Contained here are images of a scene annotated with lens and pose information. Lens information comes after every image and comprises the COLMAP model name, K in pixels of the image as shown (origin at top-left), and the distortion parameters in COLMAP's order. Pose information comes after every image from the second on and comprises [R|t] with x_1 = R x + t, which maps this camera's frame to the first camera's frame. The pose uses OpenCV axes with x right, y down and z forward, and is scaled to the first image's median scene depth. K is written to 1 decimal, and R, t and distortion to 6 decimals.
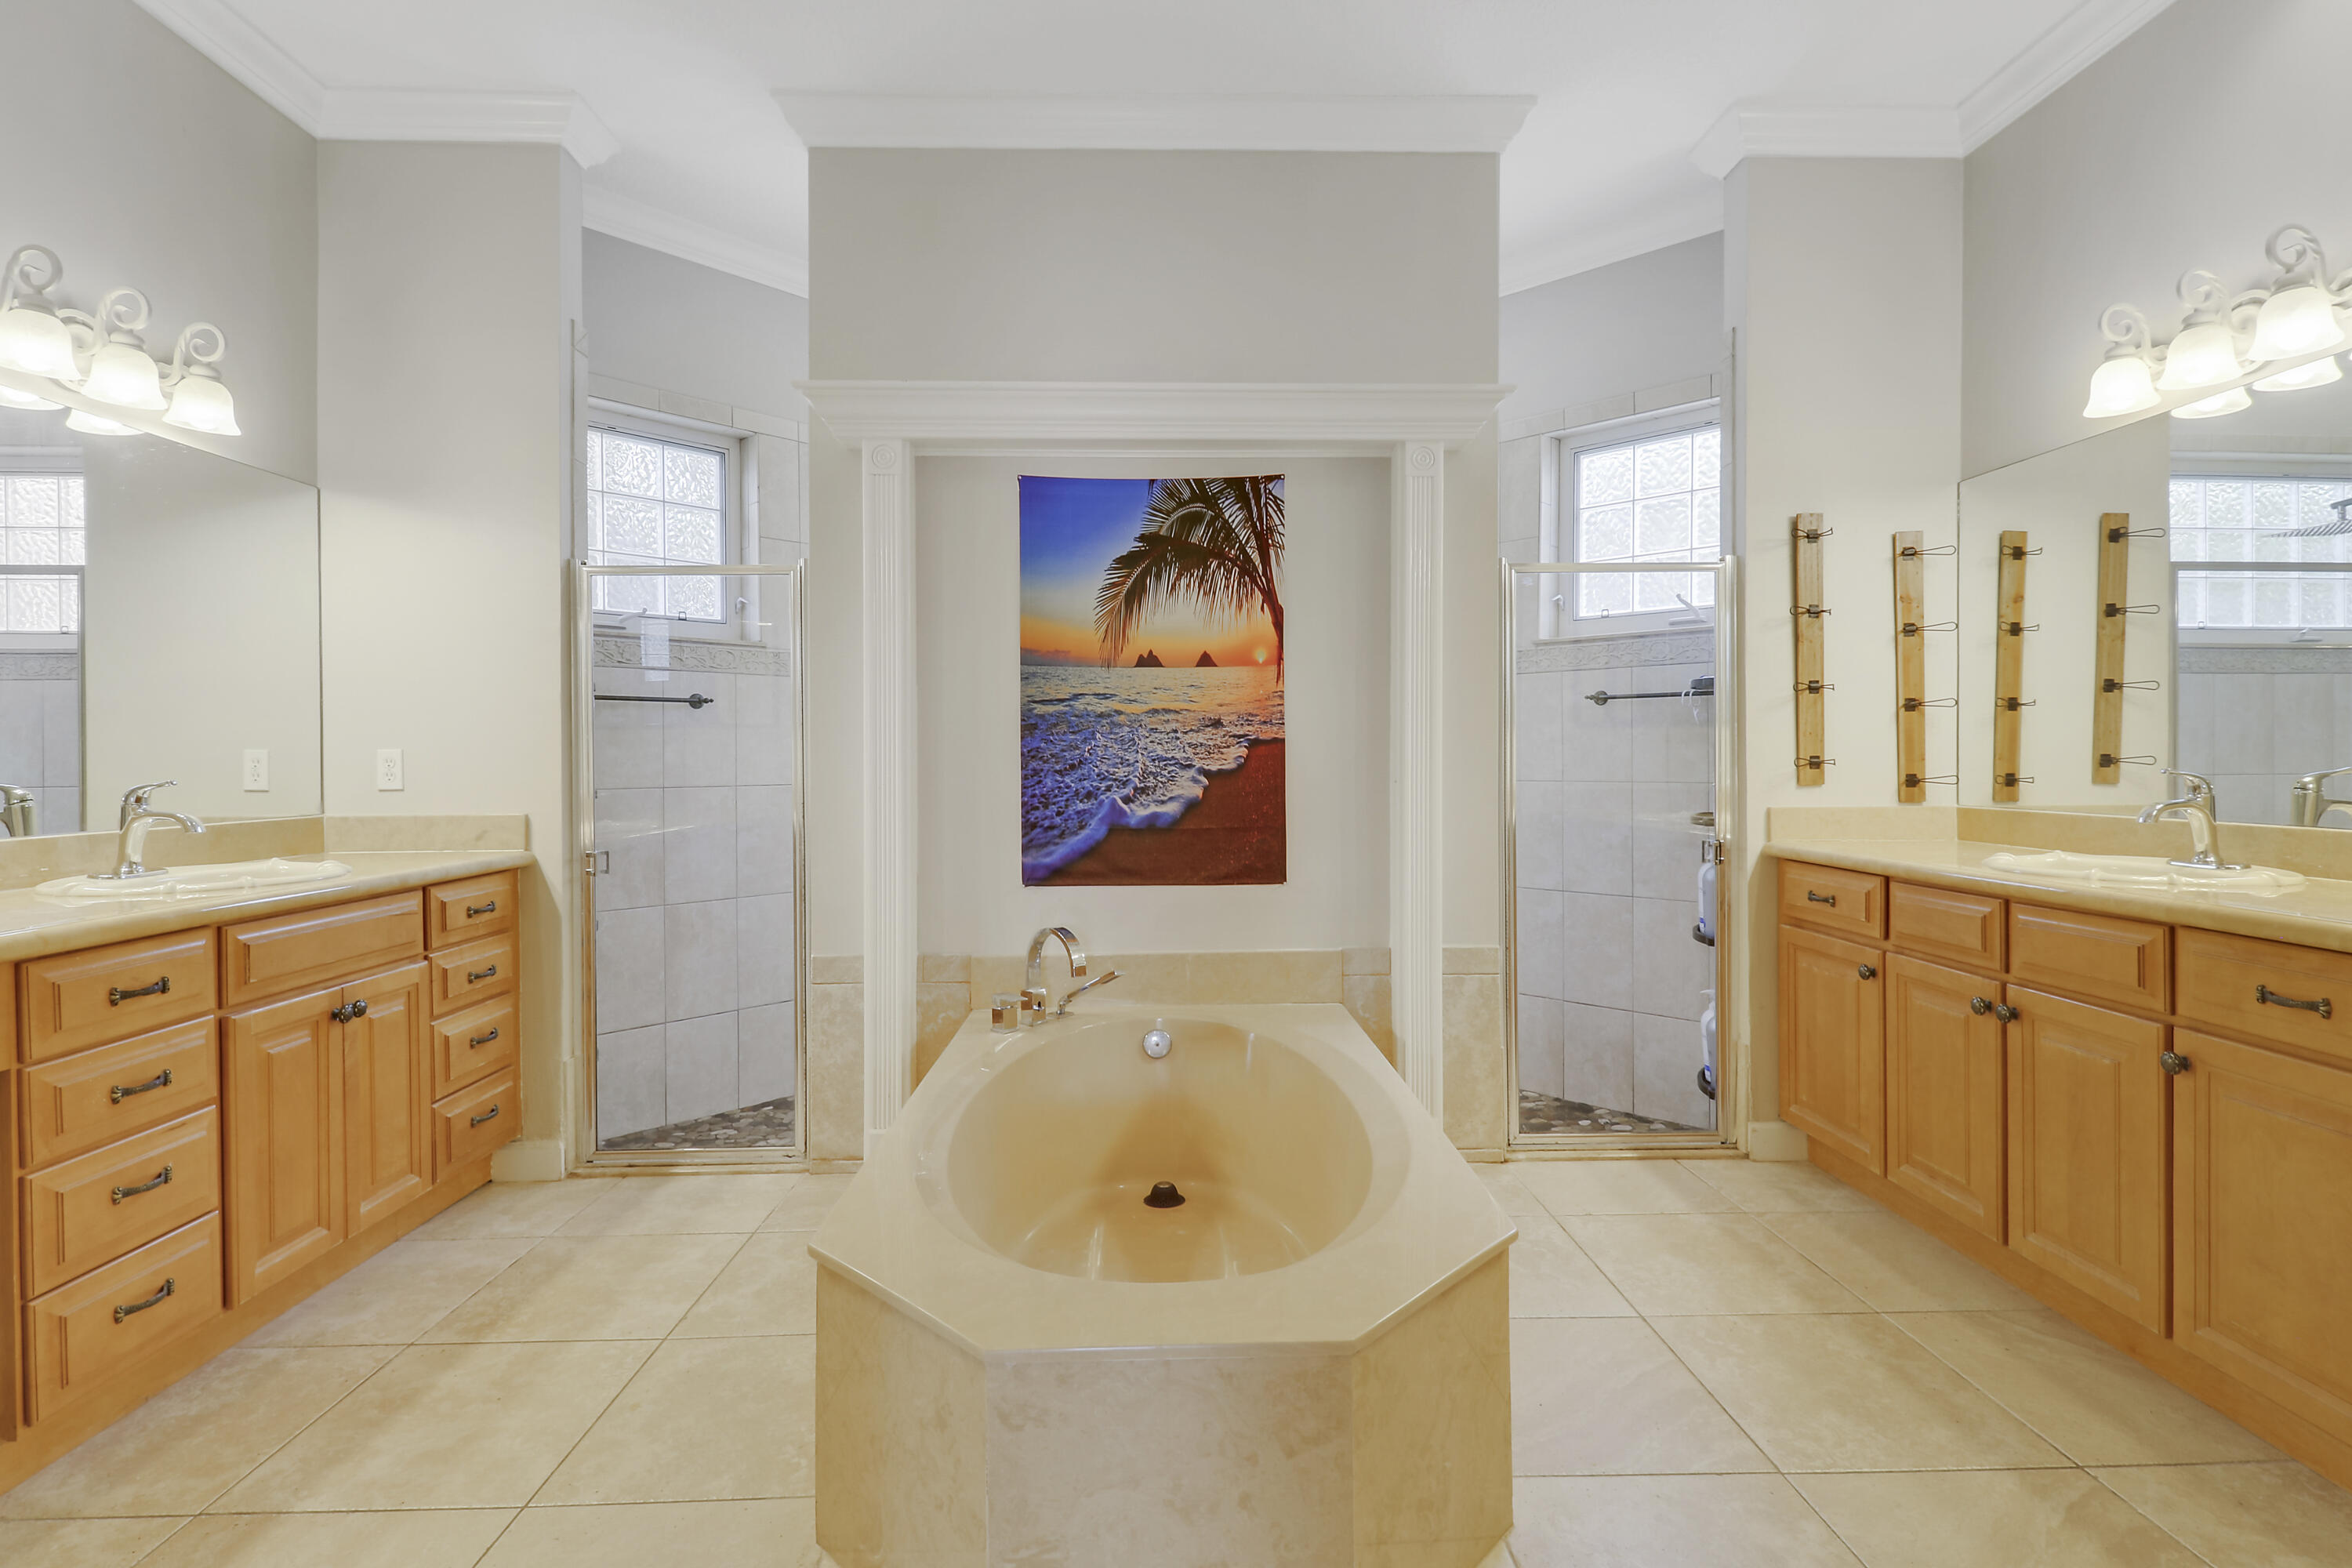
lens RADIAL K [[1137.7, 0, 1178.3], [0, 1137.7, 774.1], [0, 0, 1]] dist [0.054652, -0.036909]
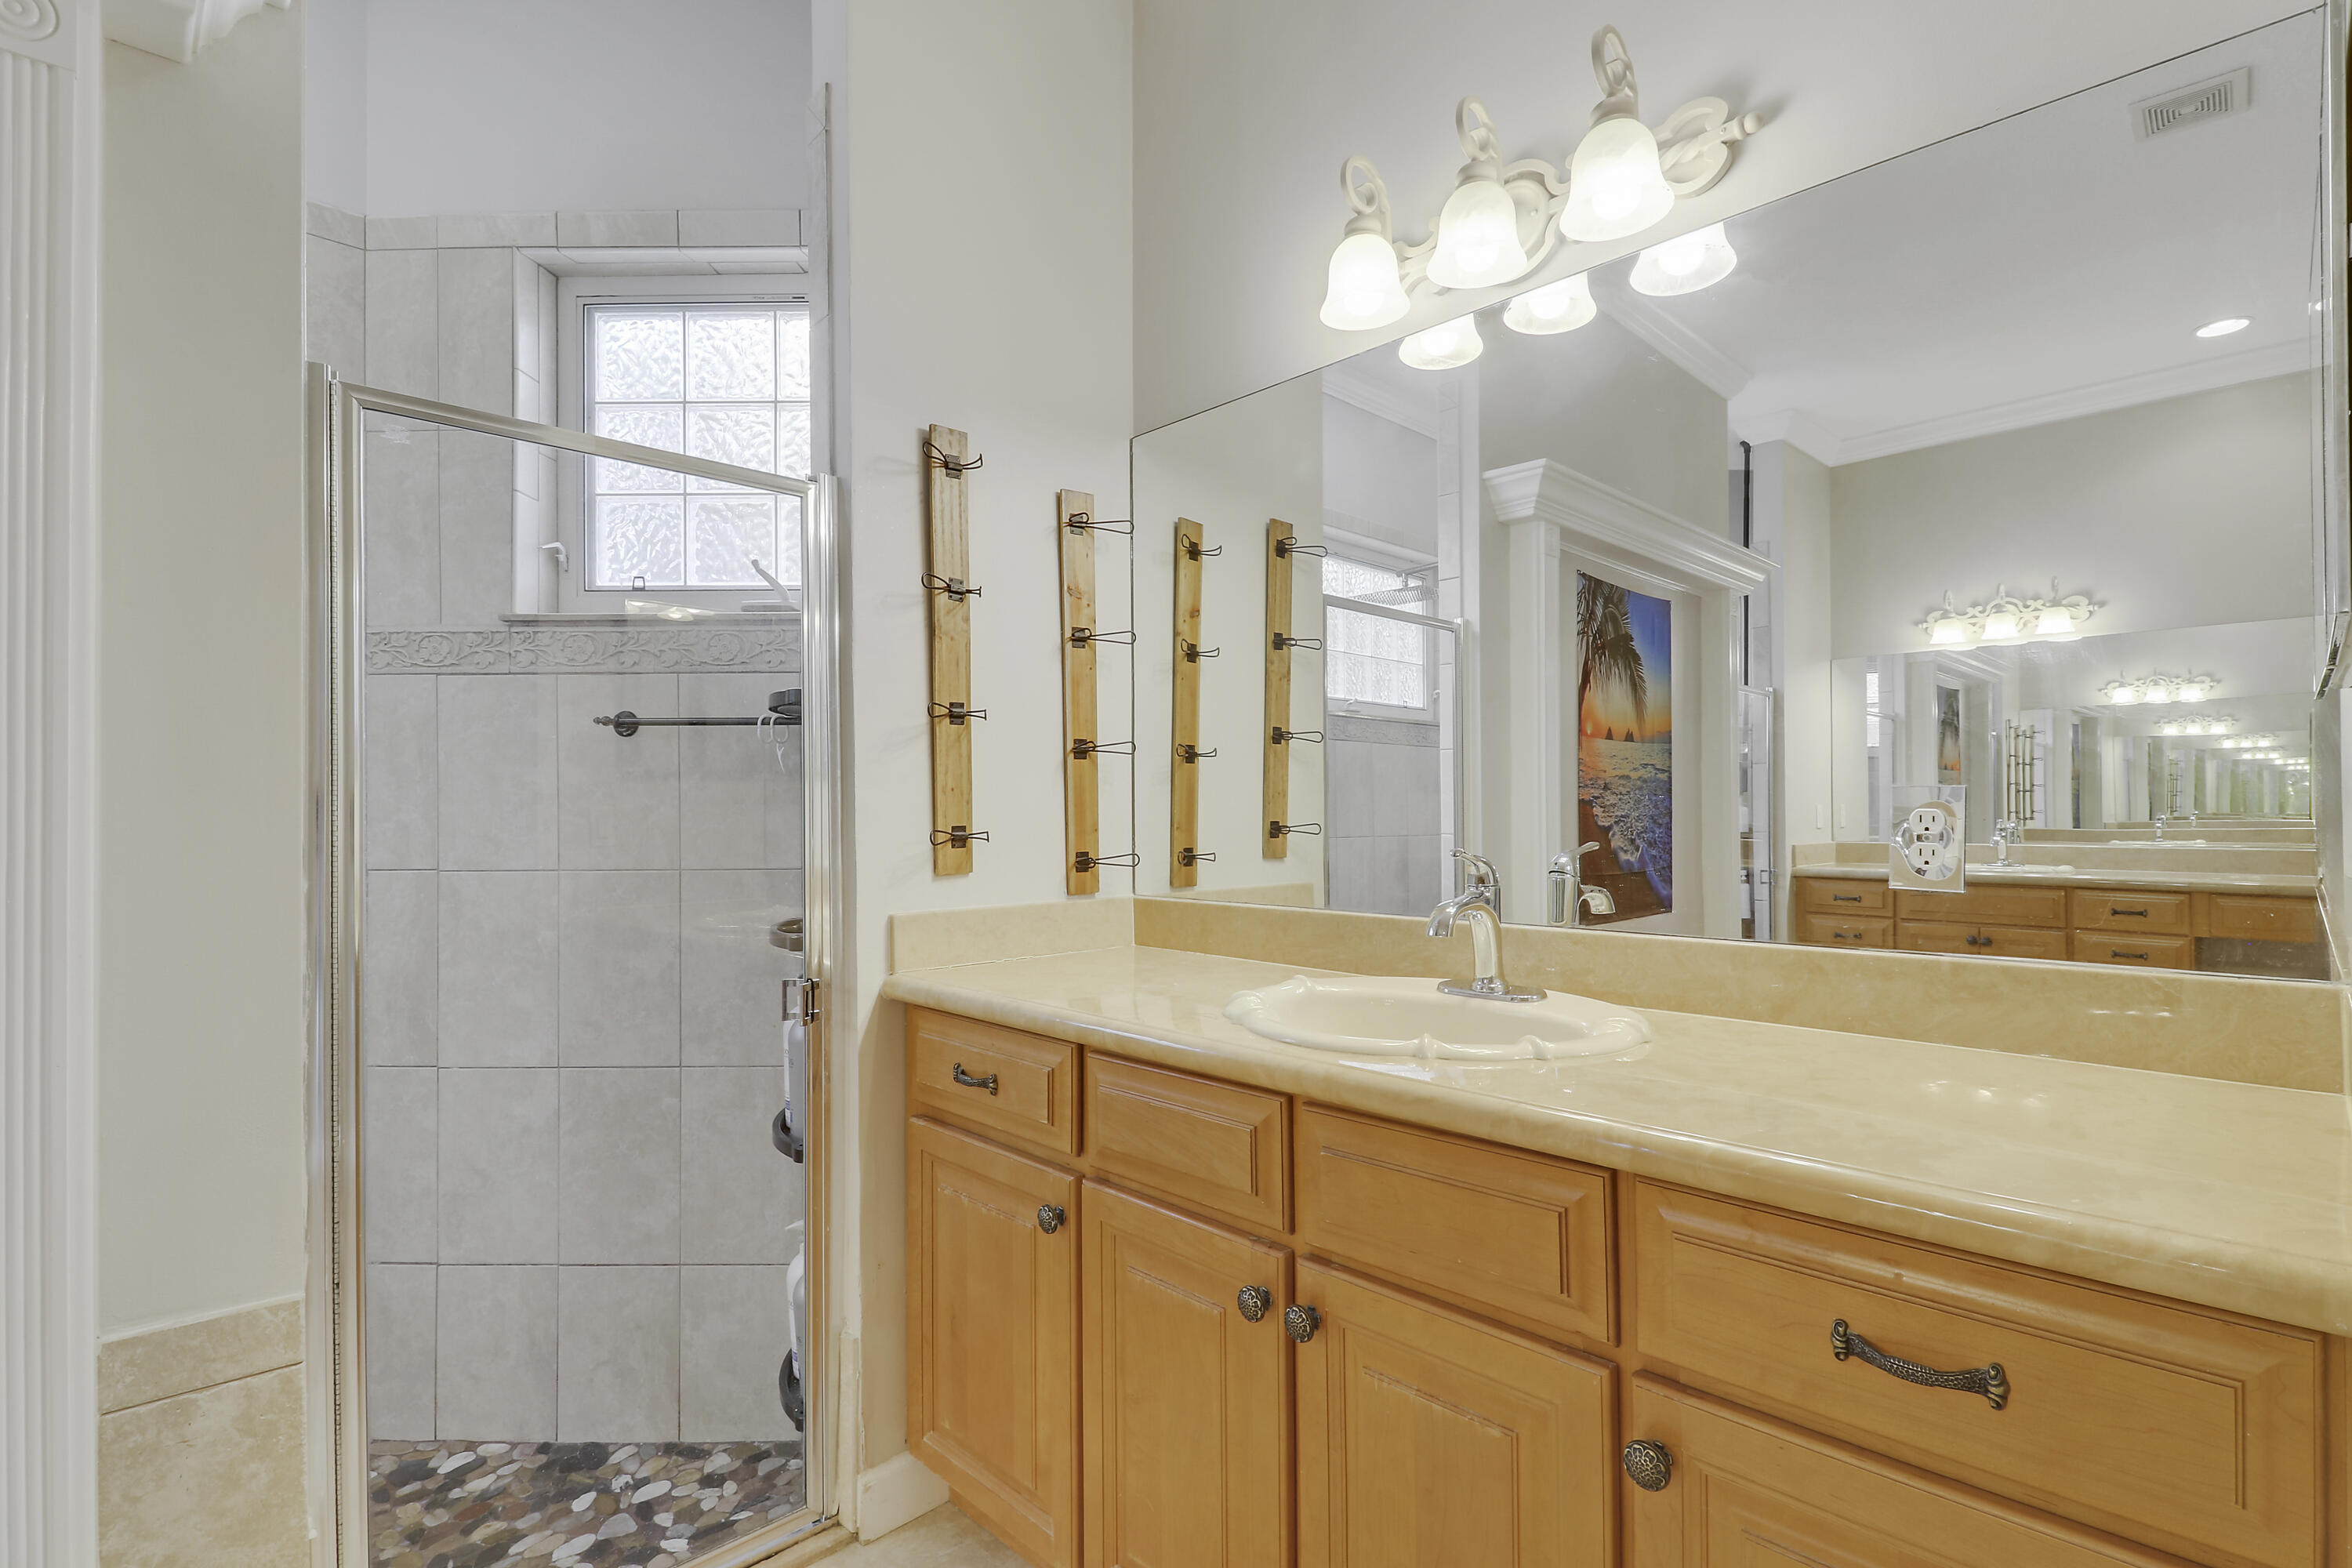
lens RADIAL K [[1095.7, 0, 1180.7], [0, 1095.7, 800.1], [0, 0, 1]] dist [0.003698, -0.015232]
pose [[0.742270, 0.009304, 0.670037, 0.250364], [0.010459, 0.999621, -0.025467, -0.013640], [-0.670020, 0.025911, 0.741891, 0.490240]]
